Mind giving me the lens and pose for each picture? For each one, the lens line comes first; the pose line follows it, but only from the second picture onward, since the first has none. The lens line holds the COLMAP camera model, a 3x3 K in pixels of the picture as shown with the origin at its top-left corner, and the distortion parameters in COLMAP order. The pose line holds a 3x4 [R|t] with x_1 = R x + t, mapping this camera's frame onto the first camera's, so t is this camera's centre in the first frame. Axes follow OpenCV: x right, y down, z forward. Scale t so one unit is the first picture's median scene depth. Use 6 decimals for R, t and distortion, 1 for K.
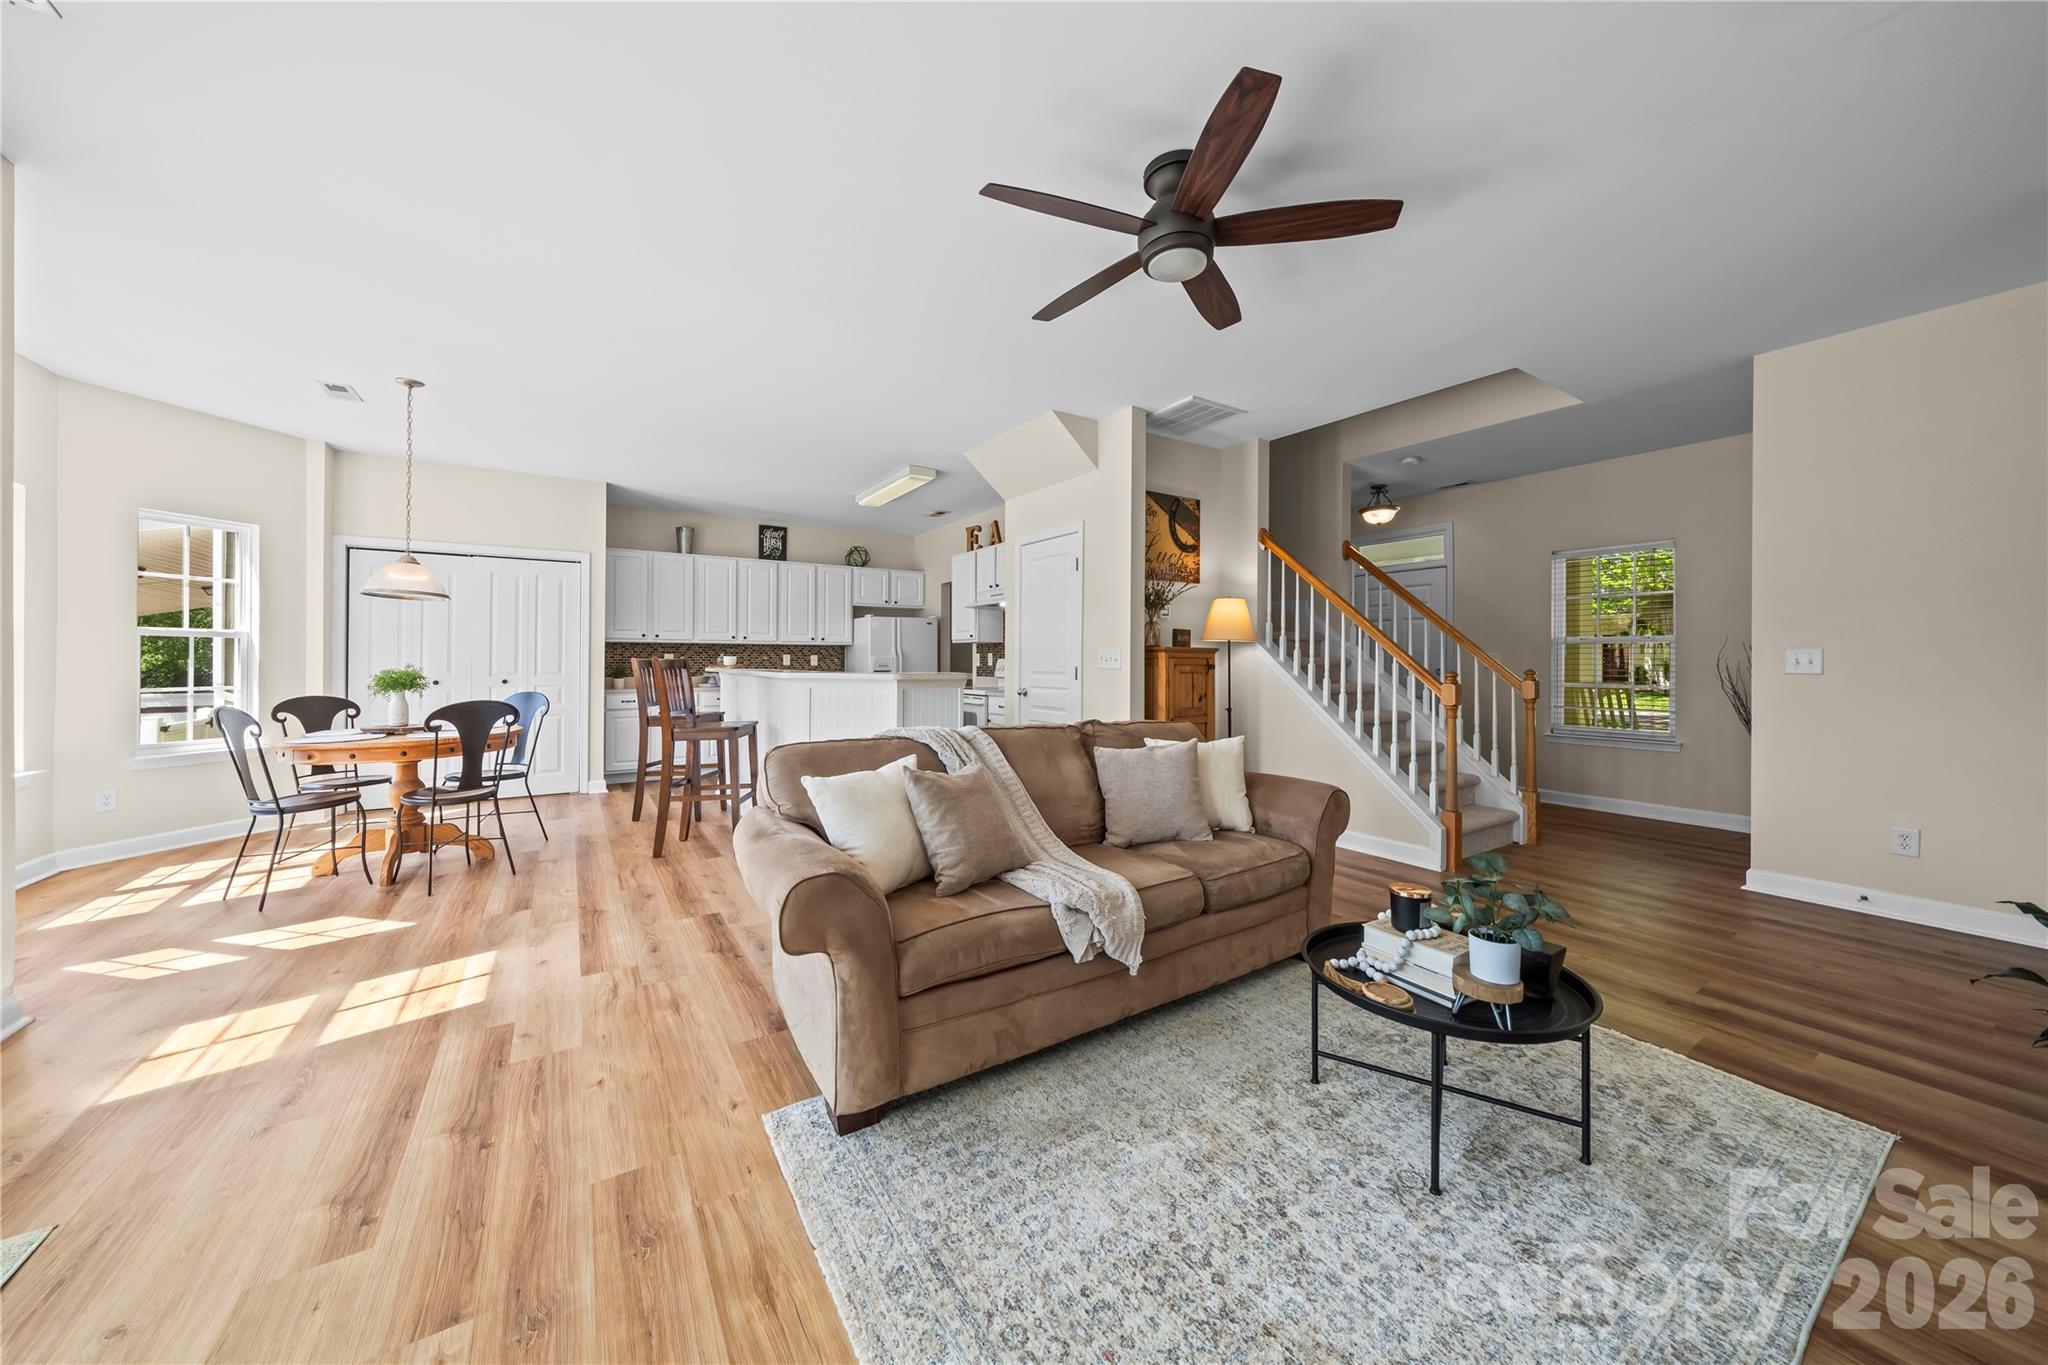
lens RADIAL K [[707.9, 0, 1023.2], [0, 707.9, 662.2], [0, 0, 1]] dist [-0.019412, 0.002035]
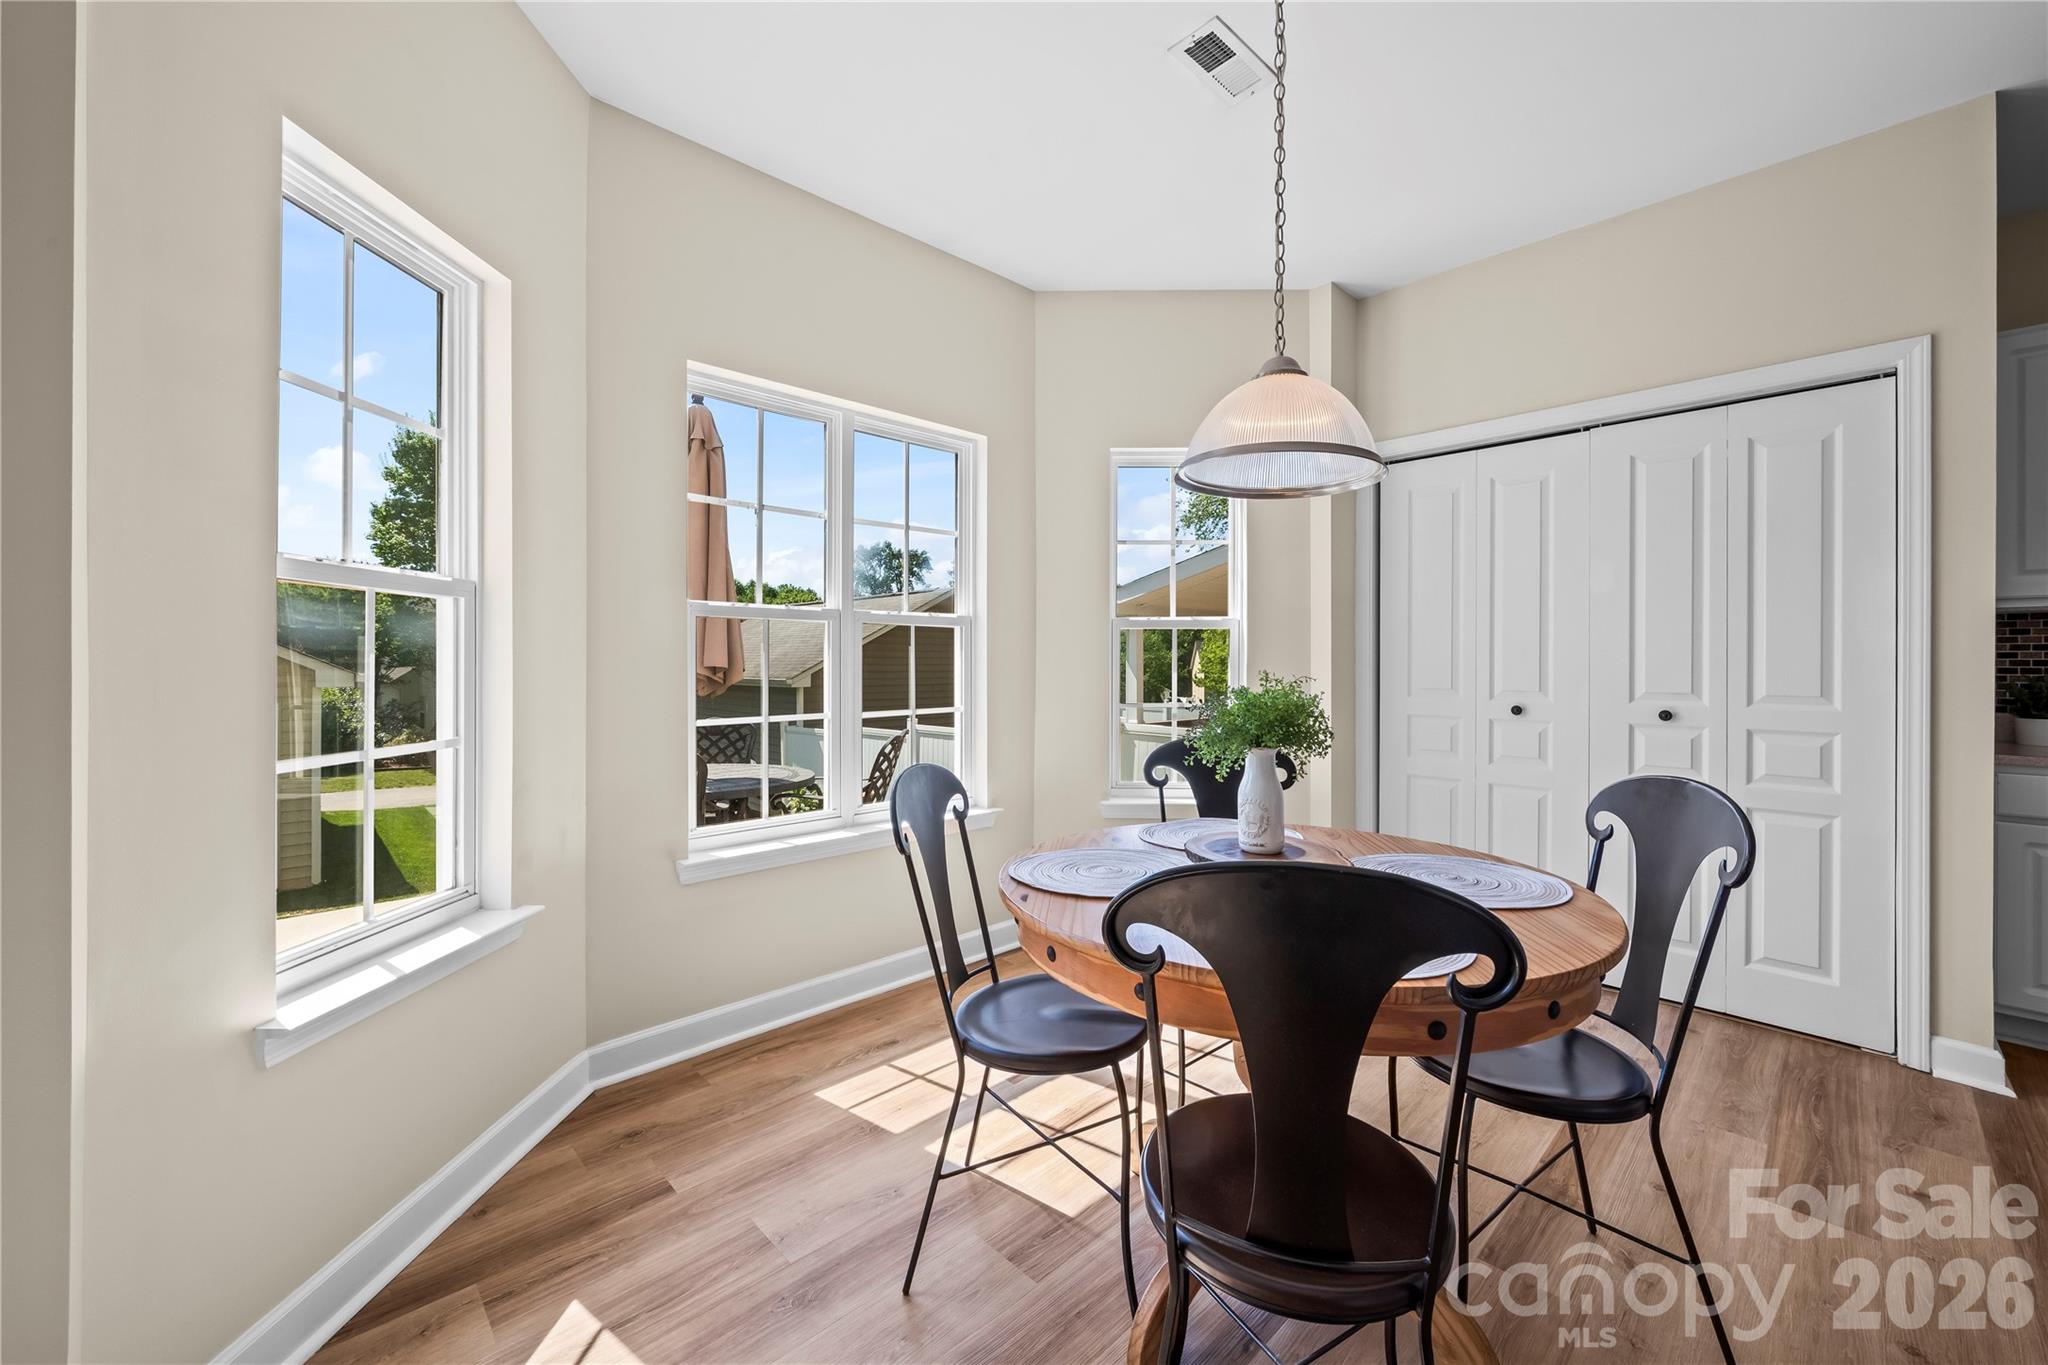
lens RADIAL K [[792.7, 0, 1032.9], [0, 792.7, 660.7], [0, 0, 1]] dist [-0.001240, -0.000070]
pose [[0.188880, -0.004792, -0.981989, -0.368373], [-0.002263, 0.999983, -0.005315, -0.001050], [0.981998, 0.003226, 0.188866, 0.570130]]
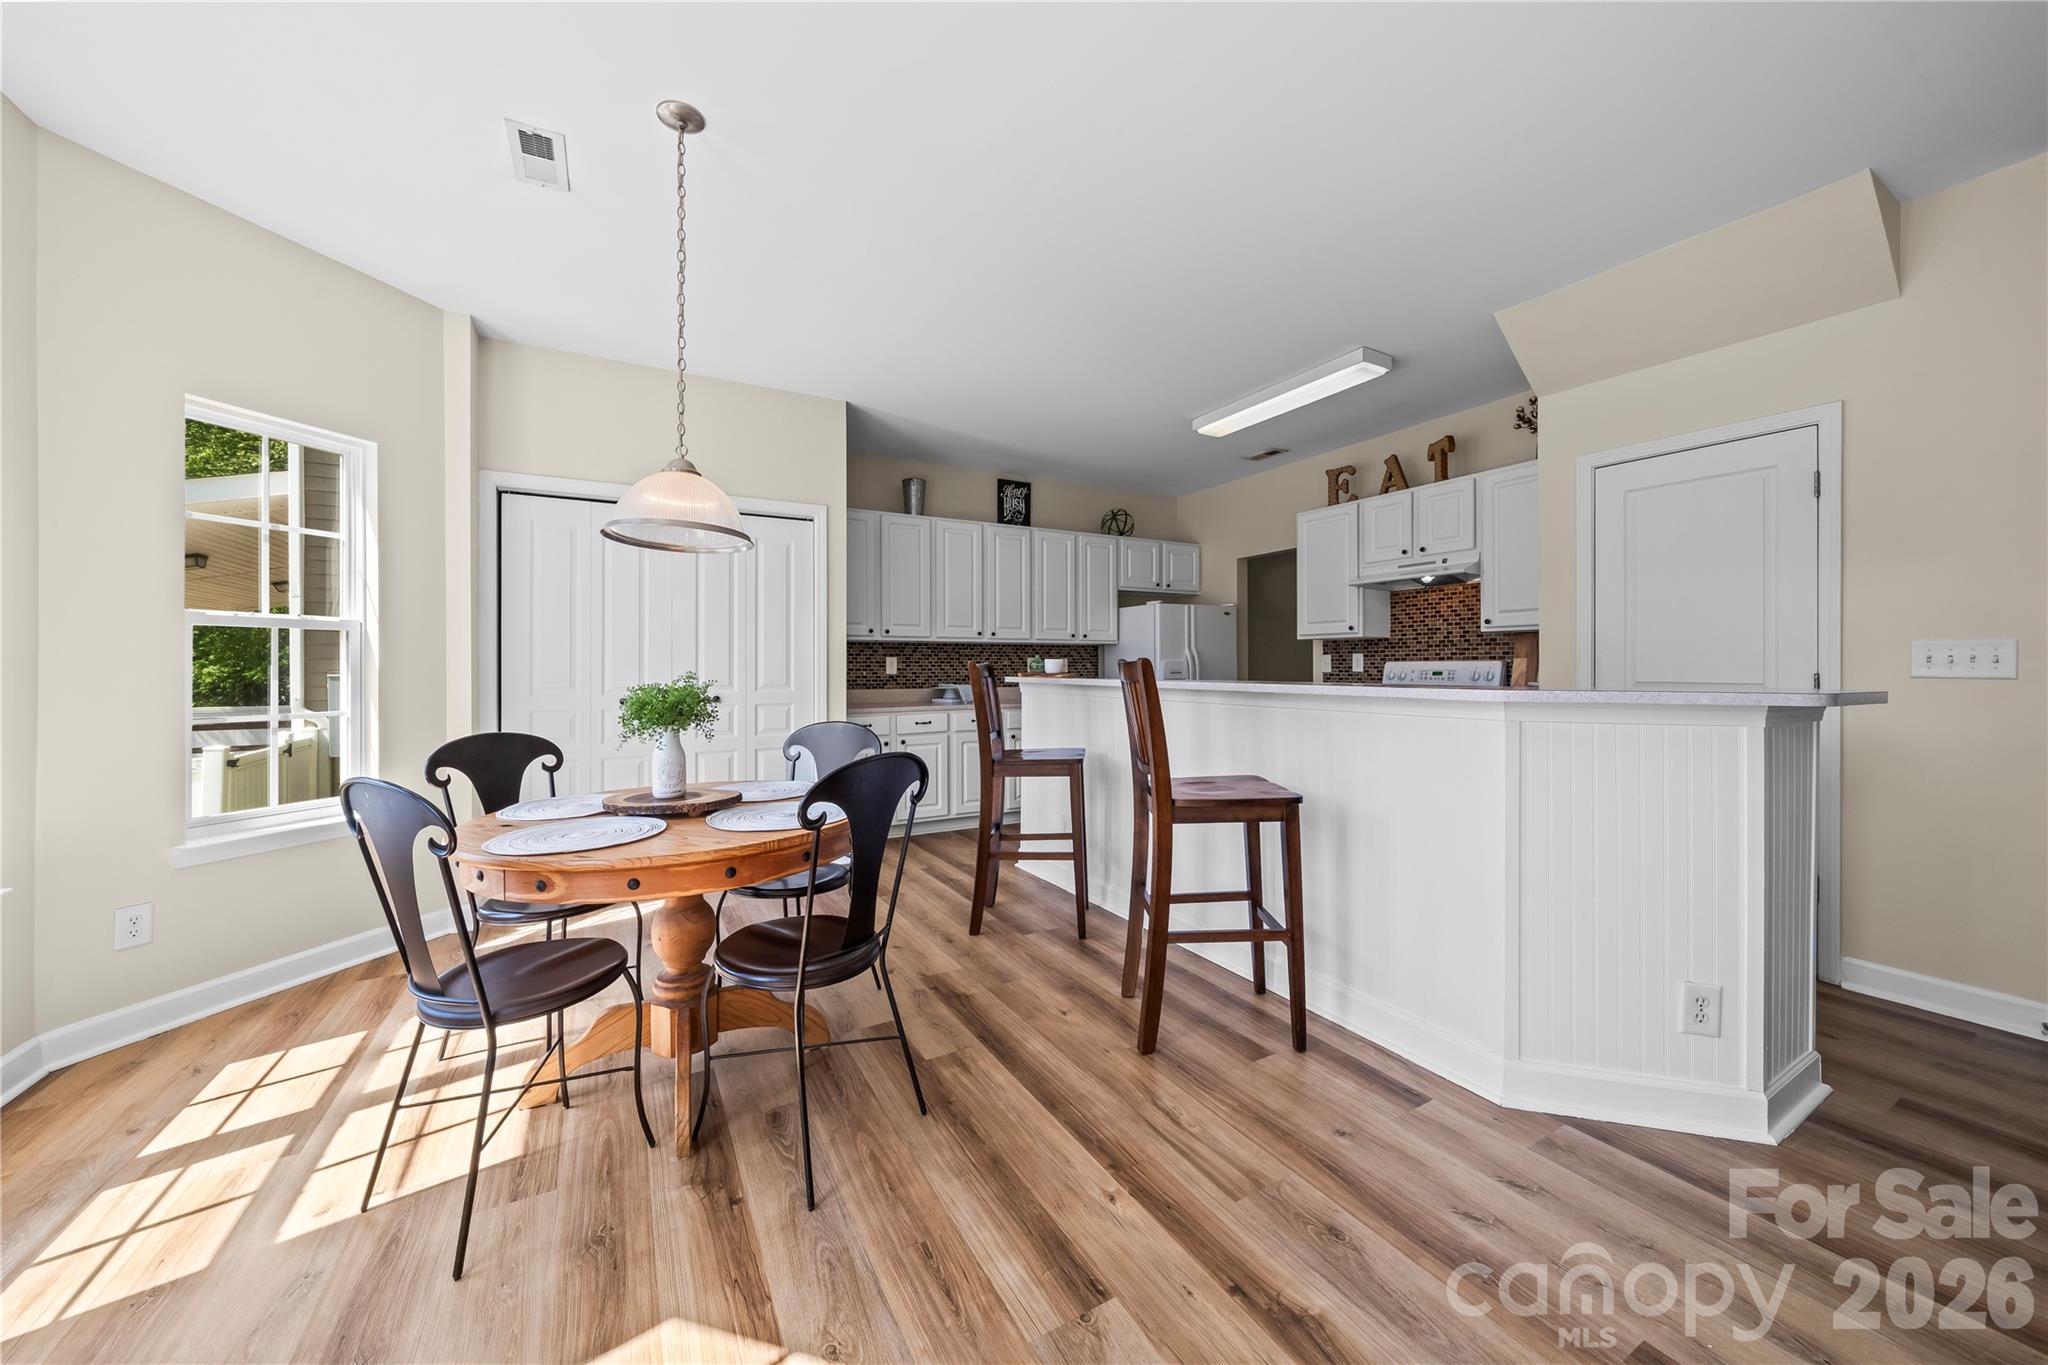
lens RADIAL K [[738.0, 0, 1006.8], [0, 738.0, 669.8], [0, 0, 1]] dist [-0.002677, -0.000069]
pose [[0.996760, -0.003487, -0.080361, -0.427014], [0.003765, 0.999987, 0.003309, -0.001058], [0.080348, -0.003601, 0.996760, 0.342049]]
